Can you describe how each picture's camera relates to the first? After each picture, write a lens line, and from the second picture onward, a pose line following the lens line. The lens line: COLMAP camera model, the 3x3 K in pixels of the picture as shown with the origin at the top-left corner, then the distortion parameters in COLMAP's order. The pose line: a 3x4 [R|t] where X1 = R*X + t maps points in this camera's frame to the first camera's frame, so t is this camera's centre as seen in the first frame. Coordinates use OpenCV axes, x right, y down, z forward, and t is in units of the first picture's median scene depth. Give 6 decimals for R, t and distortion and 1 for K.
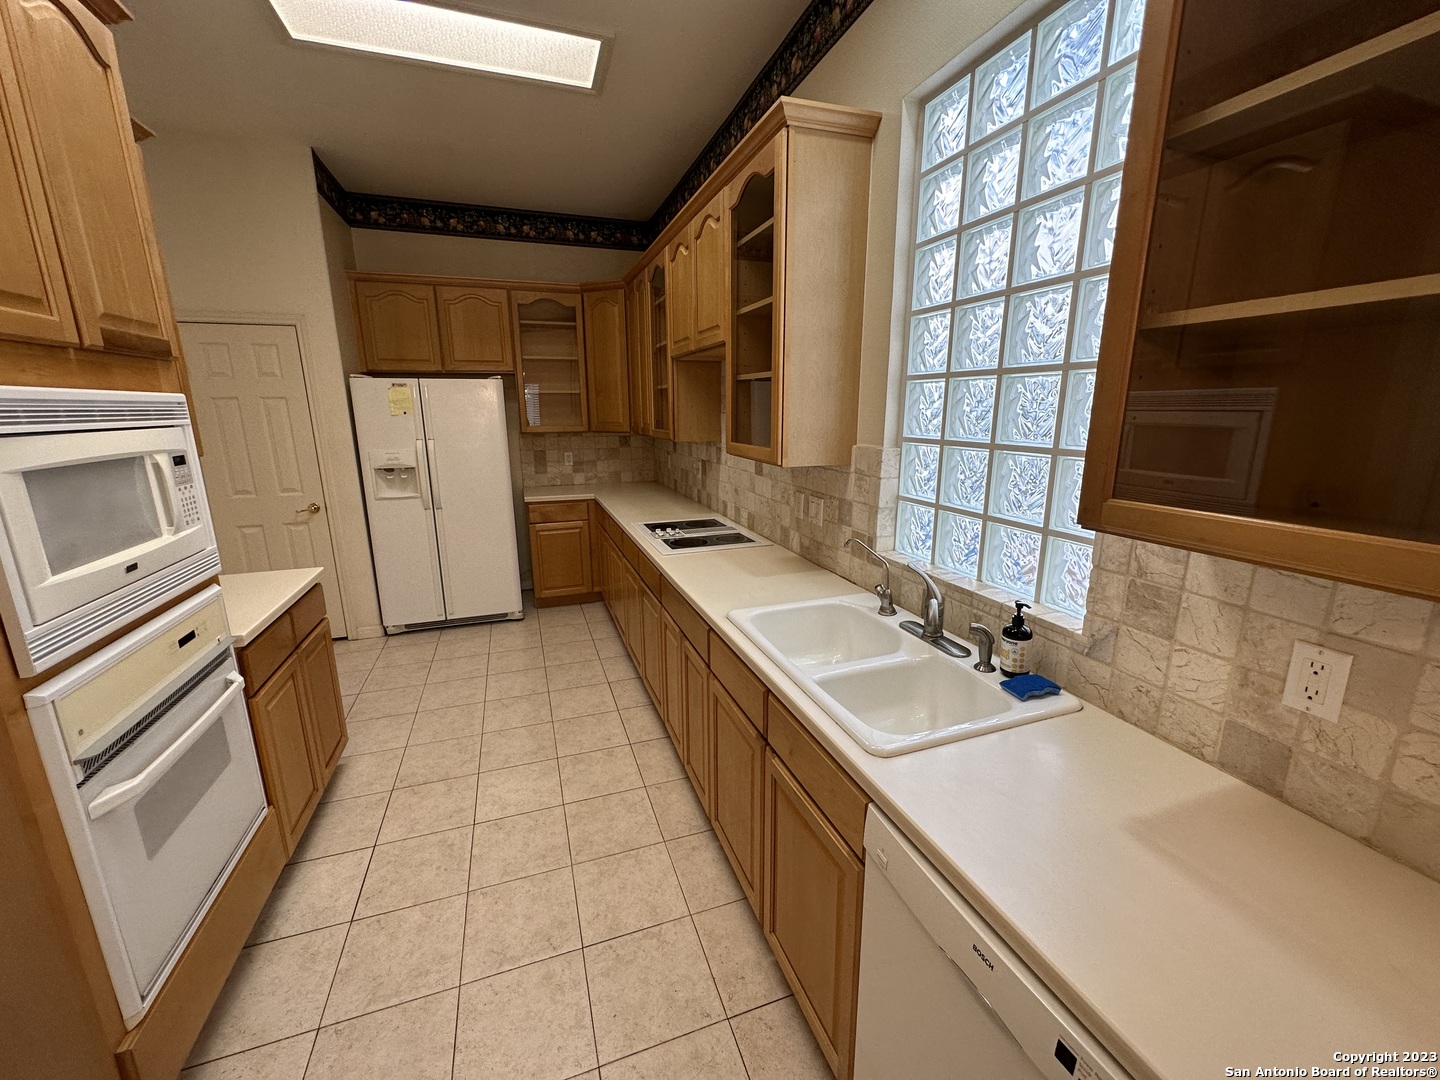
lens RADIAL K [[575.5, 0, 720.0], [0, 575.5, 540.0], [0, 0, 1]] dist [-0.000996, 0.000375]
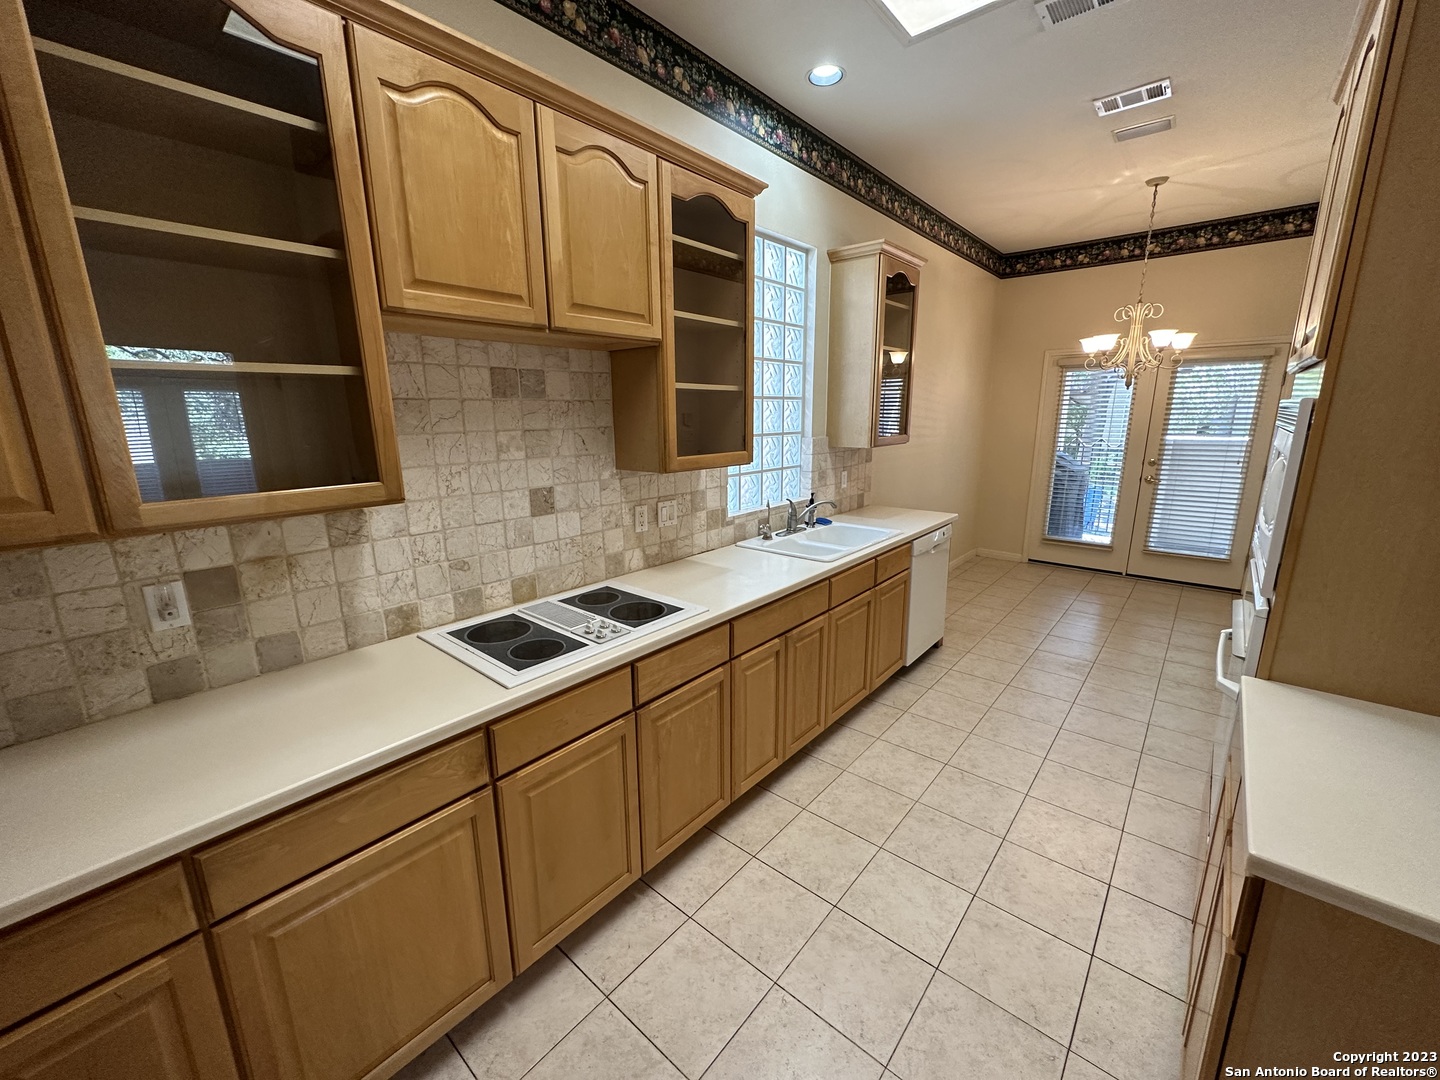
lens RADIAL K [[575.5, 0, 720.0], [0, 575.5, 540.0], [0, 0, 1]] dist [-0.000996, 0.000375]
pose [[-0.497508, -0.183742, 0.847776, -0.962319], [0.208019, 0.923523, 0.322232, -0.397270], [-0.842148, 0.336667, -0.421238, 1.661725]]
